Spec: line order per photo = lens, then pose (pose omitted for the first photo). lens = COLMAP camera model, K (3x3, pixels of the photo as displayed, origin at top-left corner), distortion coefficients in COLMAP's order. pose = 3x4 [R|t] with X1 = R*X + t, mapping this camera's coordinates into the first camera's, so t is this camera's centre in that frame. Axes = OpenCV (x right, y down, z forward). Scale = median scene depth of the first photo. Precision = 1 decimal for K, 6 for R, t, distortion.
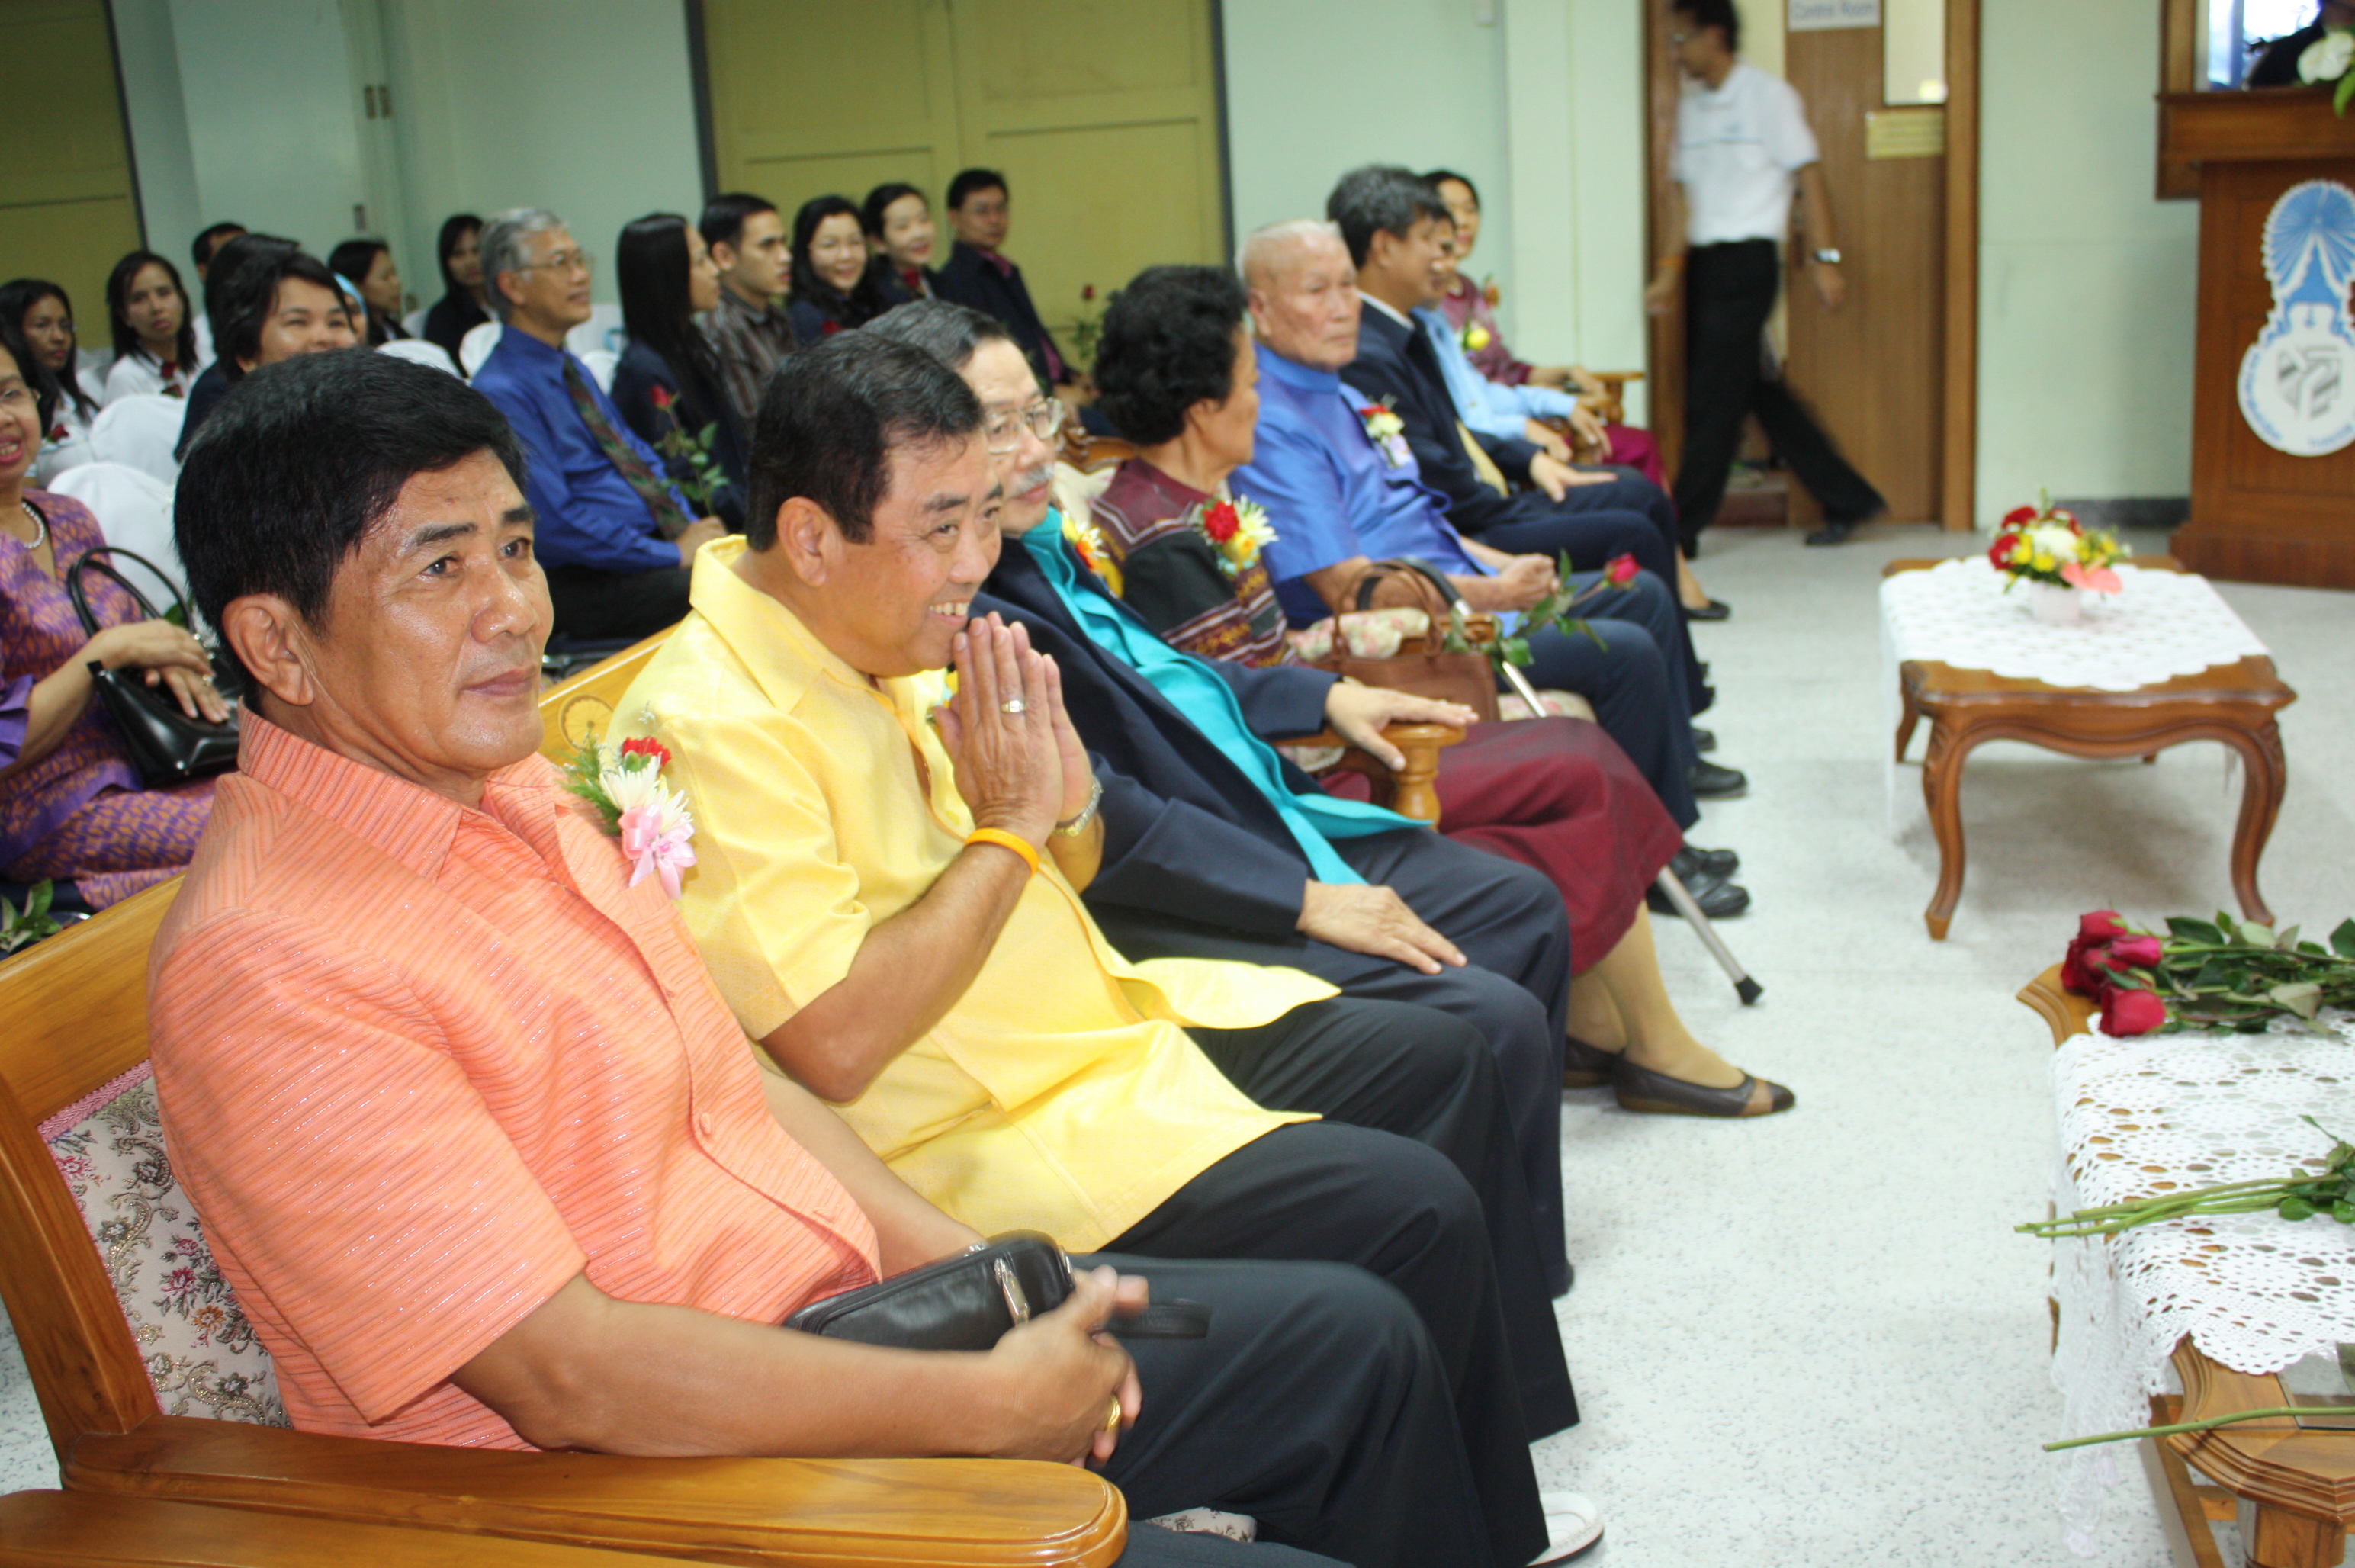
lens RADIAL K [[2478.2, 0, 1180.9], [0, 2478.2, 779.7], [0, 0, 1]] dist [-0.089824, 0.000000]
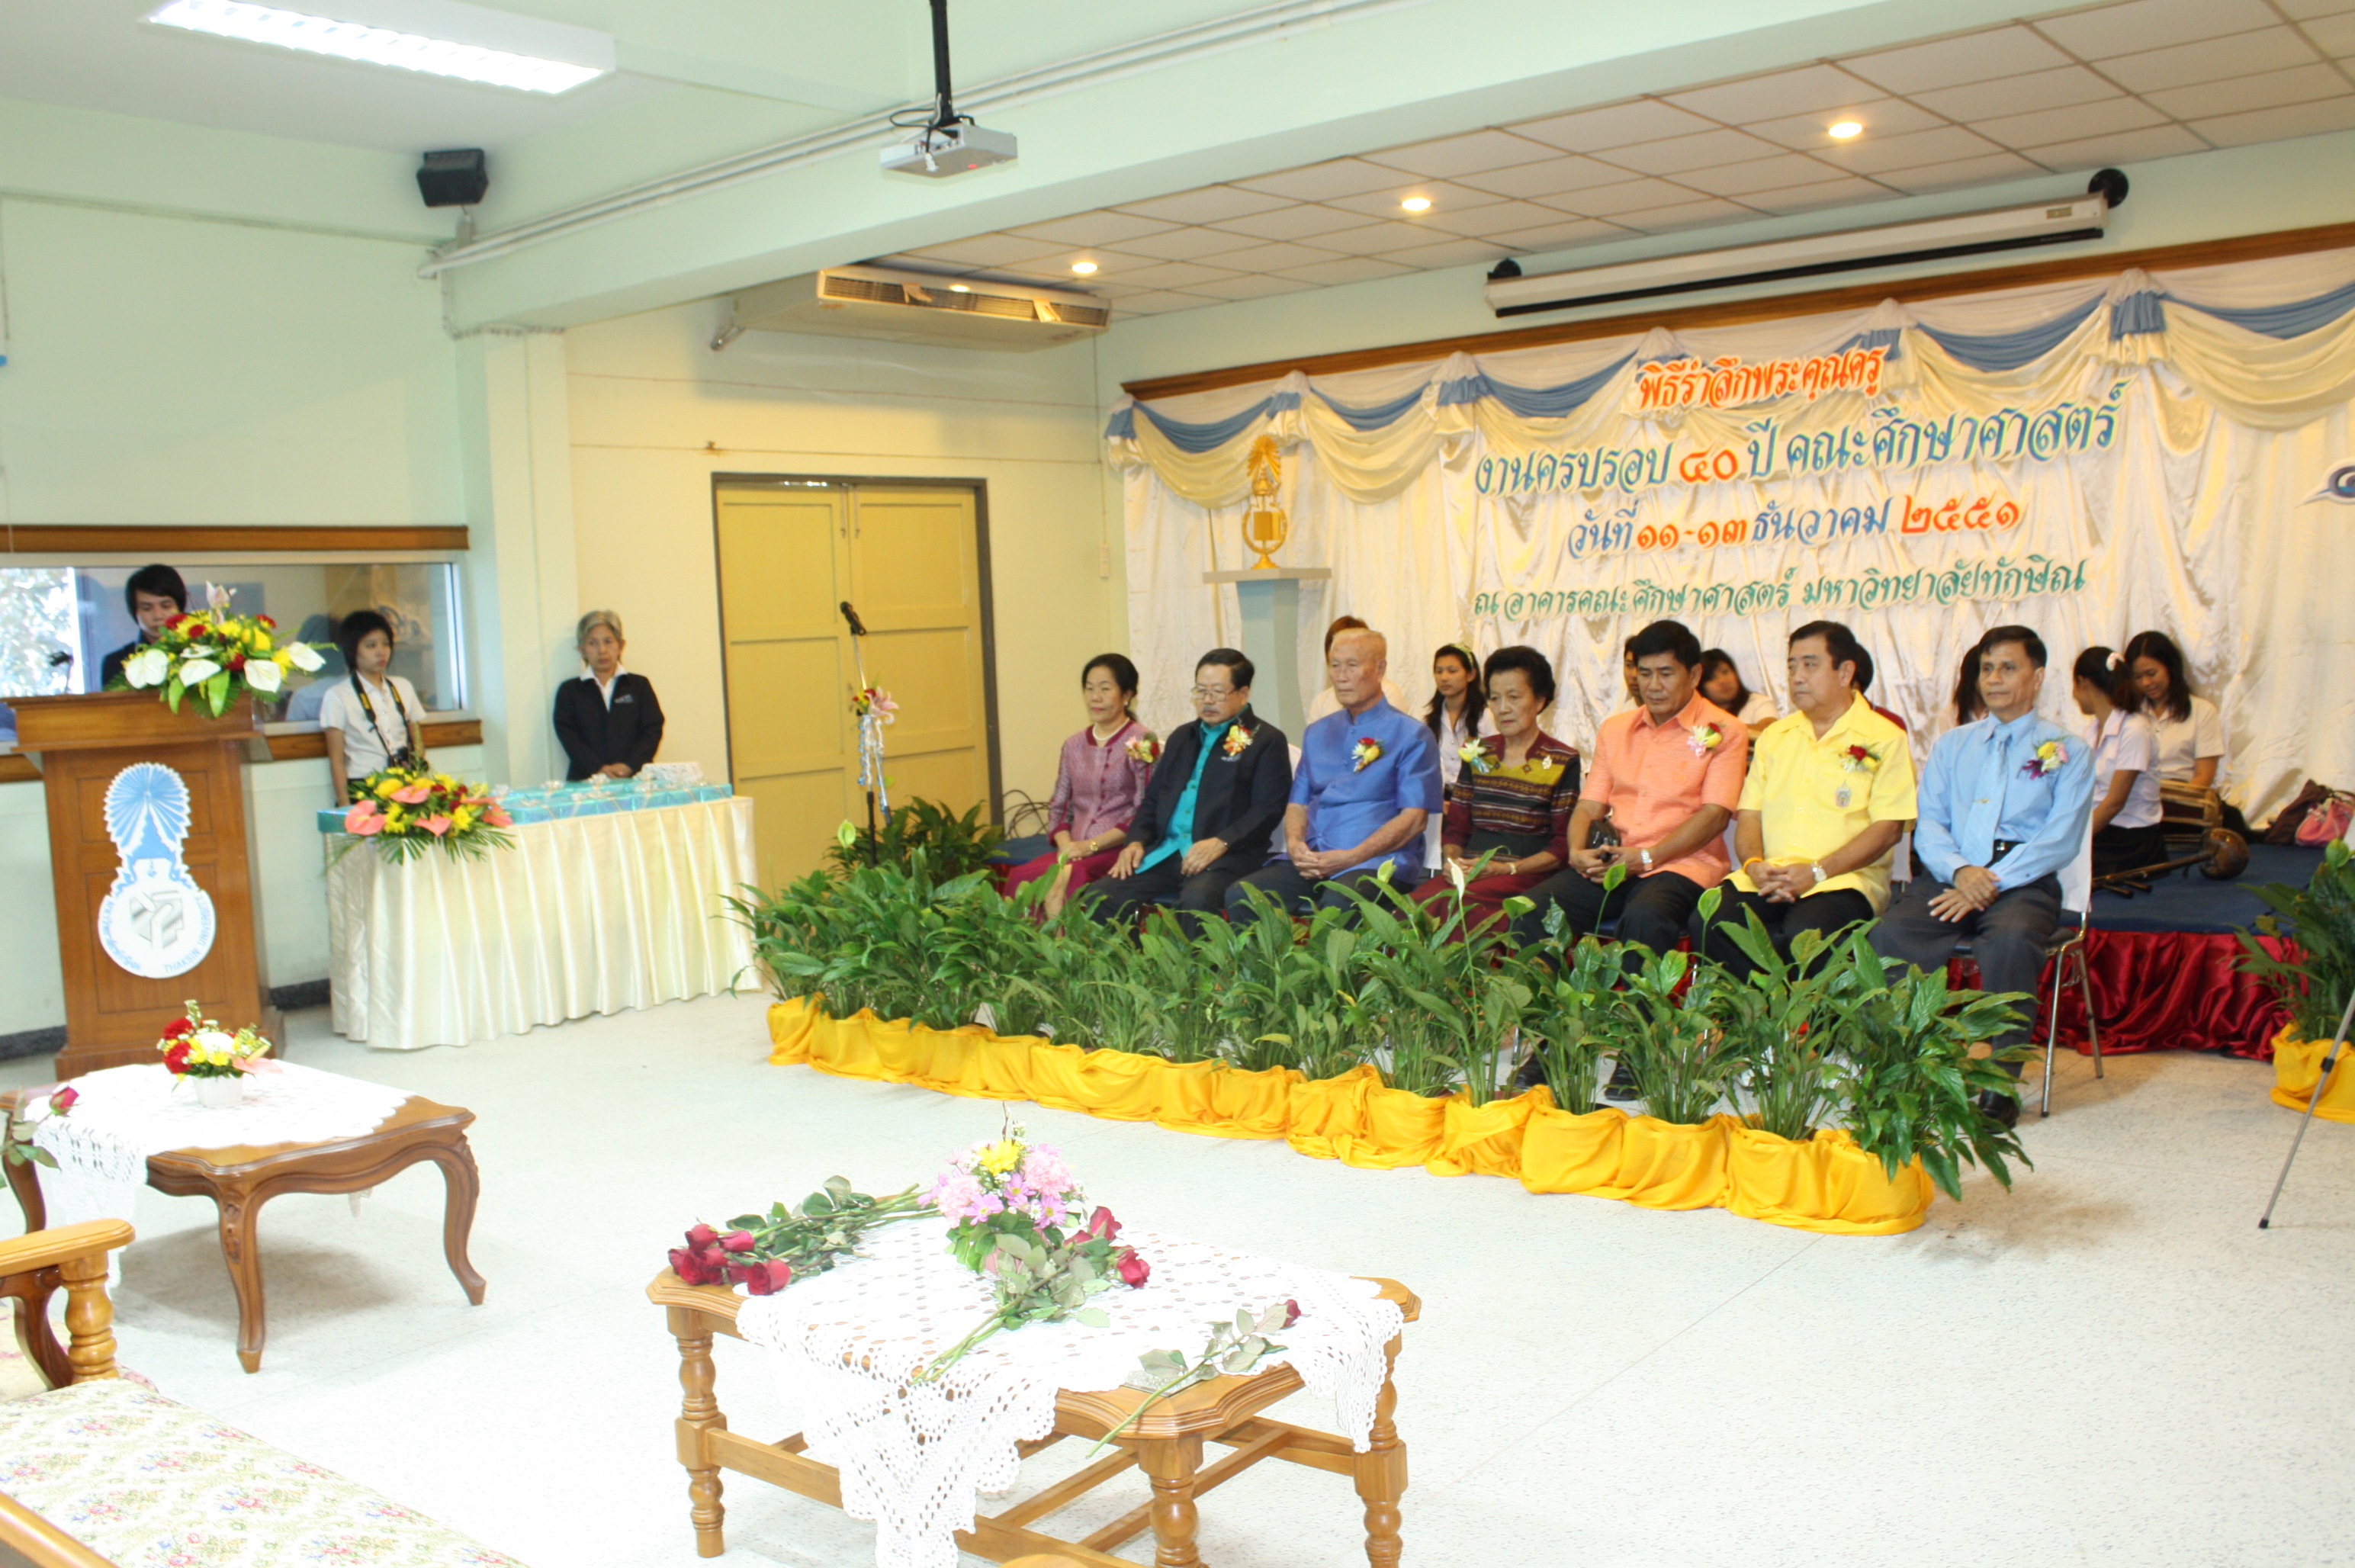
lens RADIAL K [[2093.4, 0, 1184.4], [0, 2093.4, 785.5], [0, 0, 1]] dist [-0.139235, 0.084262]
pose [[0.471254, -0.026852, 0.881589, -0.293946], [0.235231, 0.967159, -0.096285, -0.008611], [-0.850051, 0.252751, 0.462093, 0.071477]]
